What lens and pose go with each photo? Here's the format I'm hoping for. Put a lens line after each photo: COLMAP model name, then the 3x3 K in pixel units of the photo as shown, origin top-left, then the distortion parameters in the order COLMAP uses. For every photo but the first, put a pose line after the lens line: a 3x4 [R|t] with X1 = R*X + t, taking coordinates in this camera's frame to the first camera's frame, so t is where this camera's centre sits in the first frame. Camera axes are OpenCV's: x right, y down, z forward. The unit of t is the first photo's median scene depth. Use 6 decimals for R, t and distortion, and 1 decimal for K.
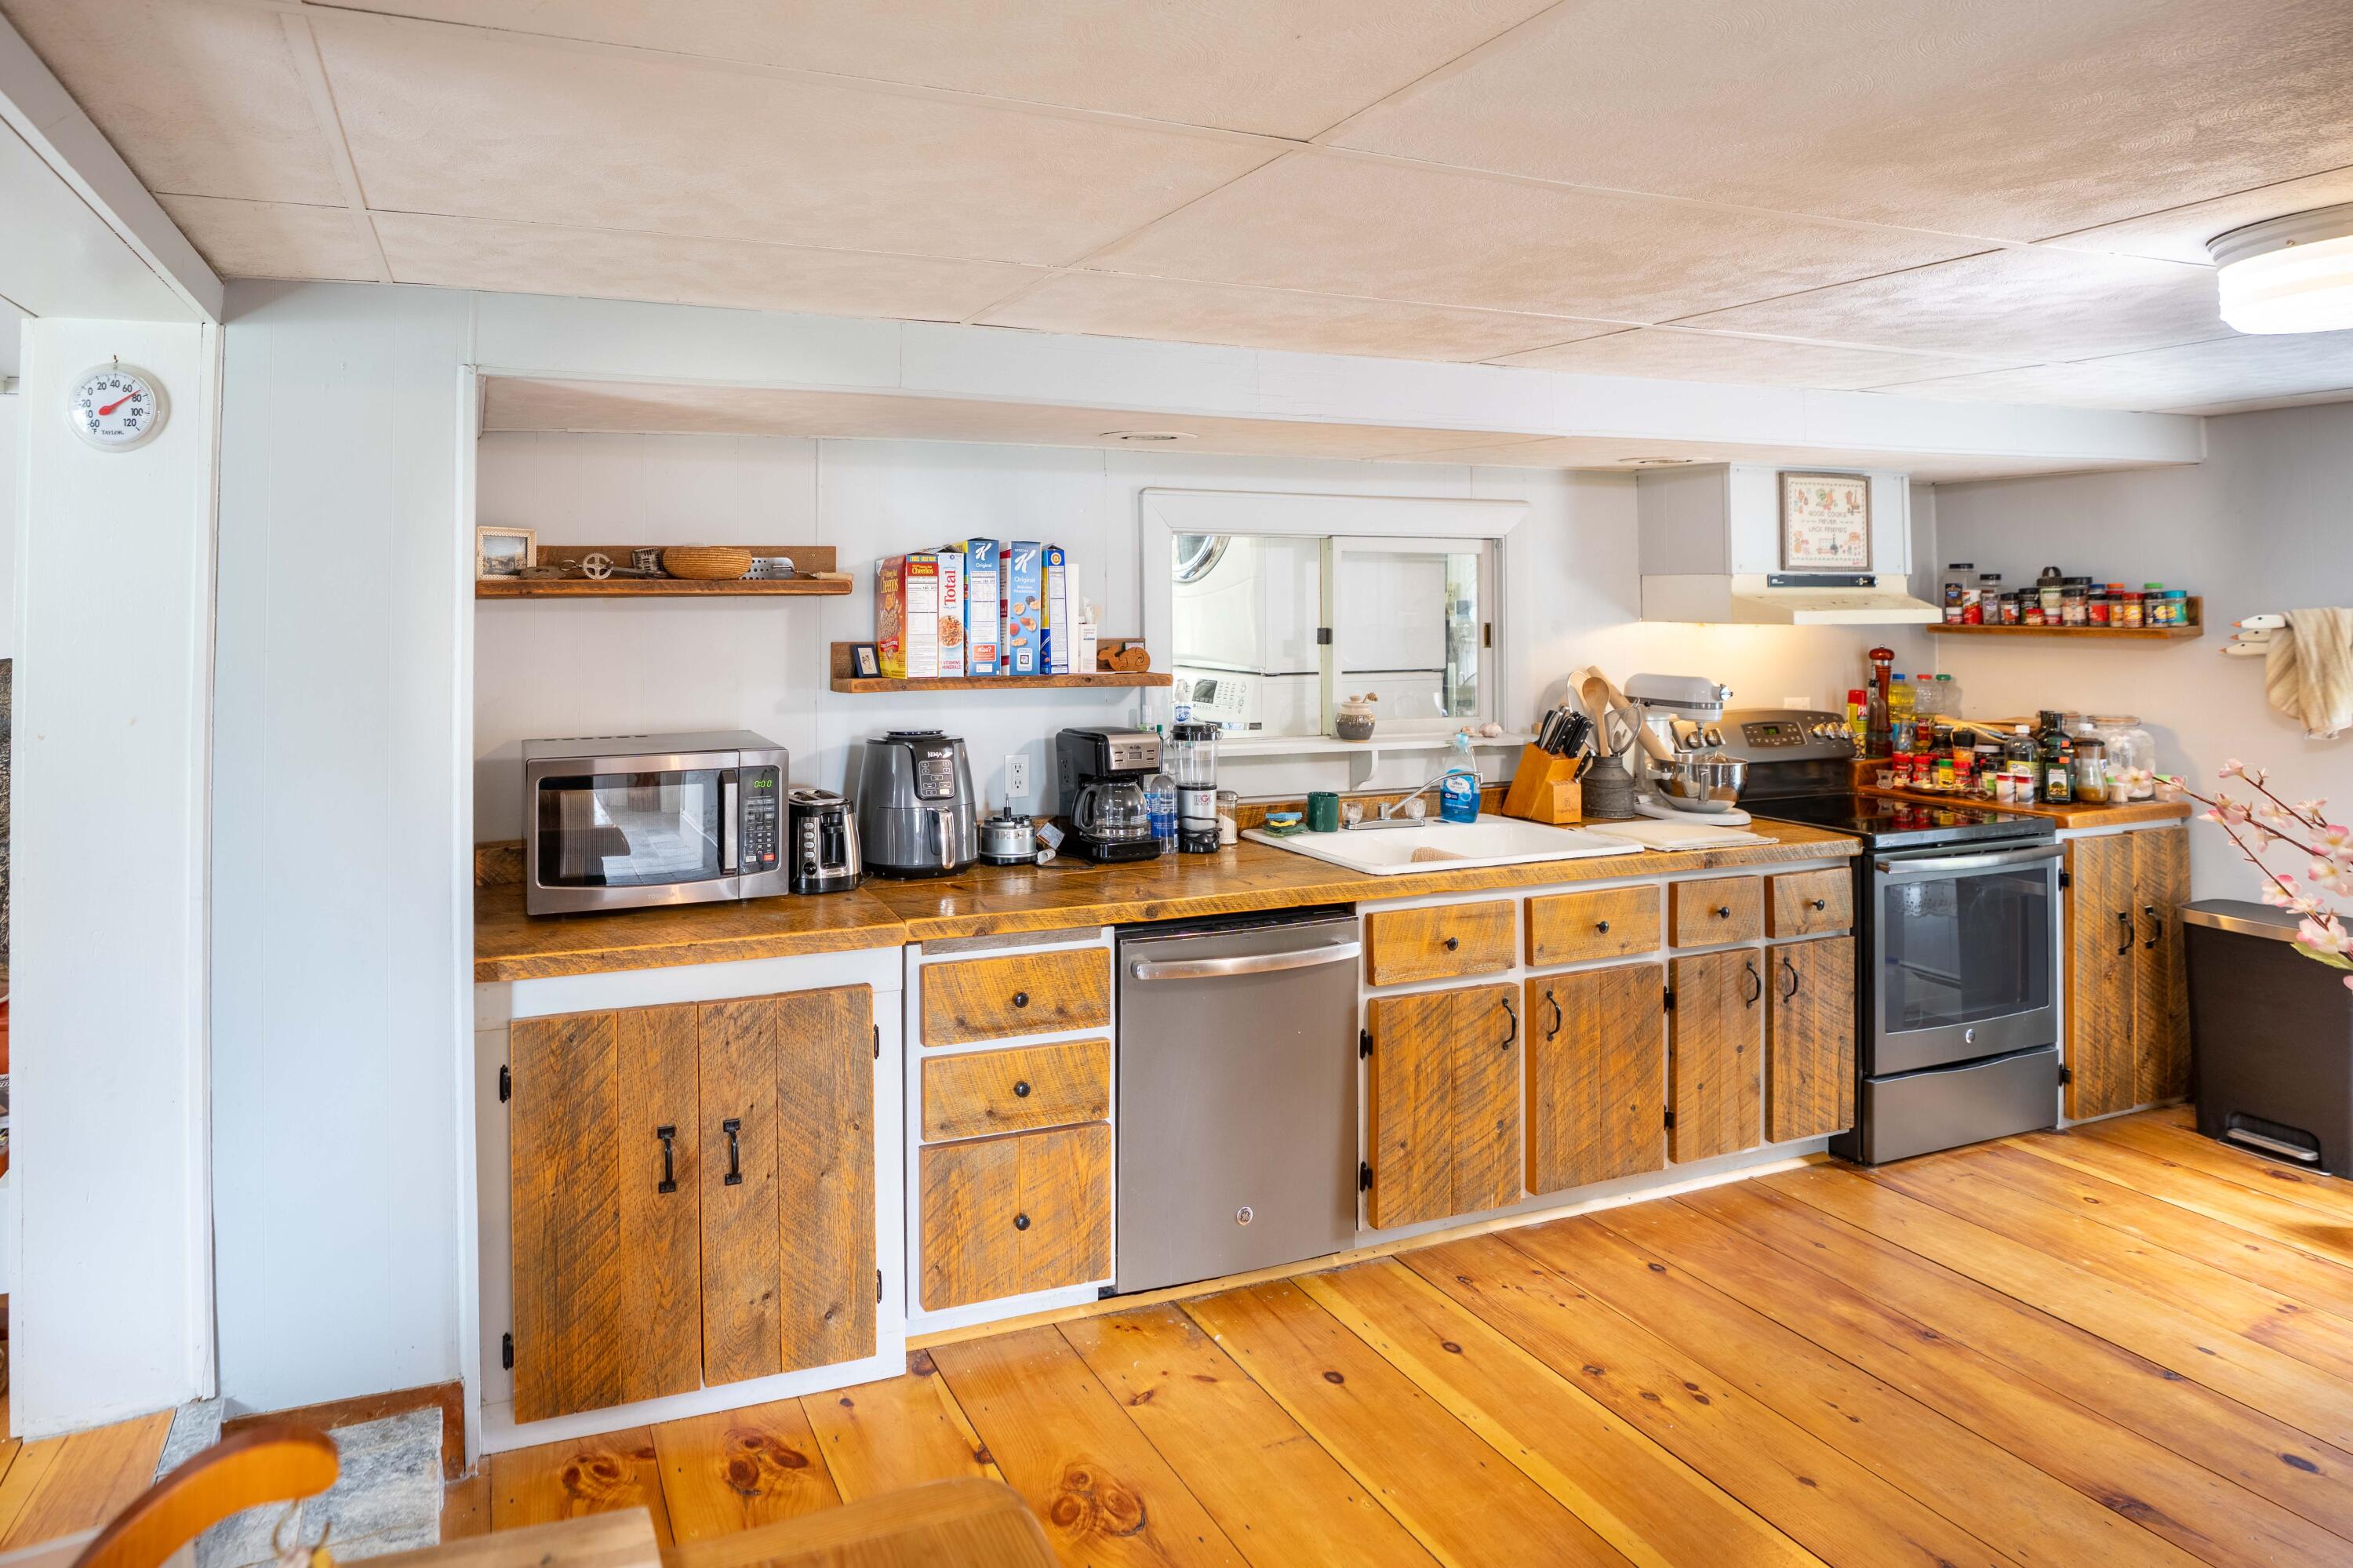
lens RADIAL K [[1026.1, 0, 1174.6], [0, 1026.1, 595.4], [0, 0, 1]] dist [-0.023779, 0.000585]
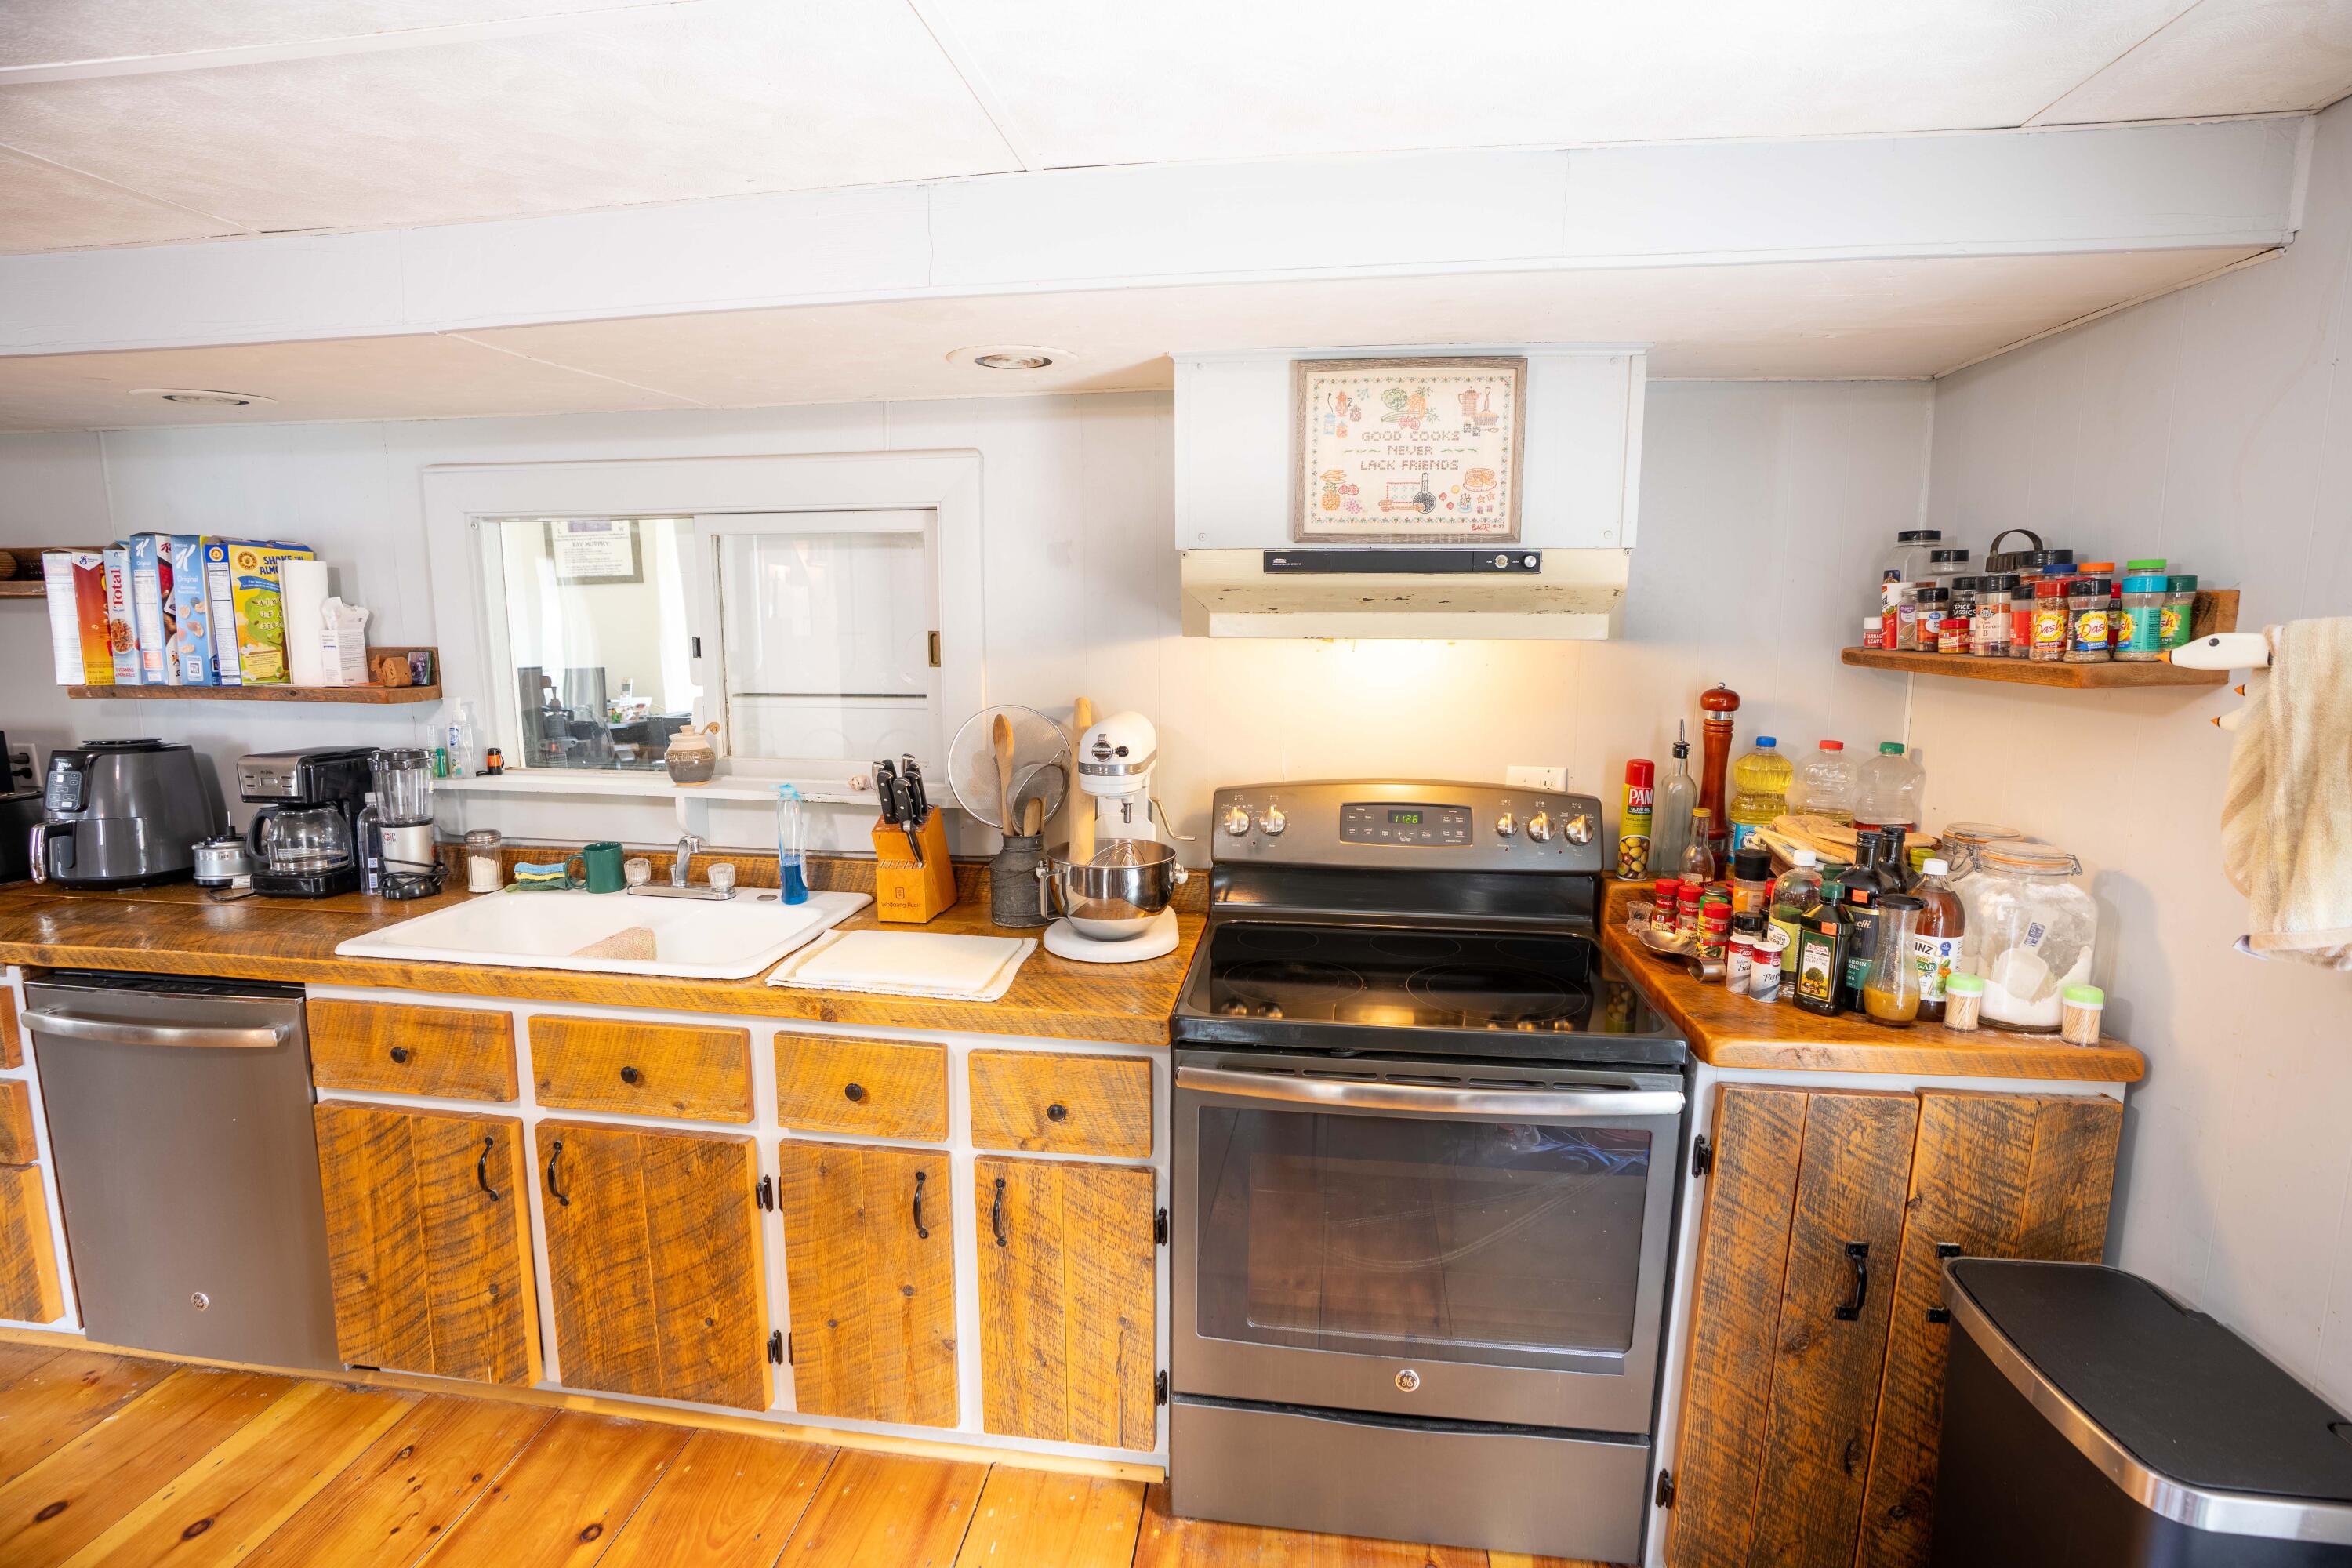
lens RADIAL K [[1081.1, 0, 1176.0], [0, 1081.1, 784.0], [0, 0, 1]] dist [-0.069623, 0.026817]
pose [[0.907962, 0.069102, -0.413316, 1.007095], [-0.000666, 0.986547, 0.163476, 0.013299], [0.419052, -0.148155, 0.895793, 0.523087]]
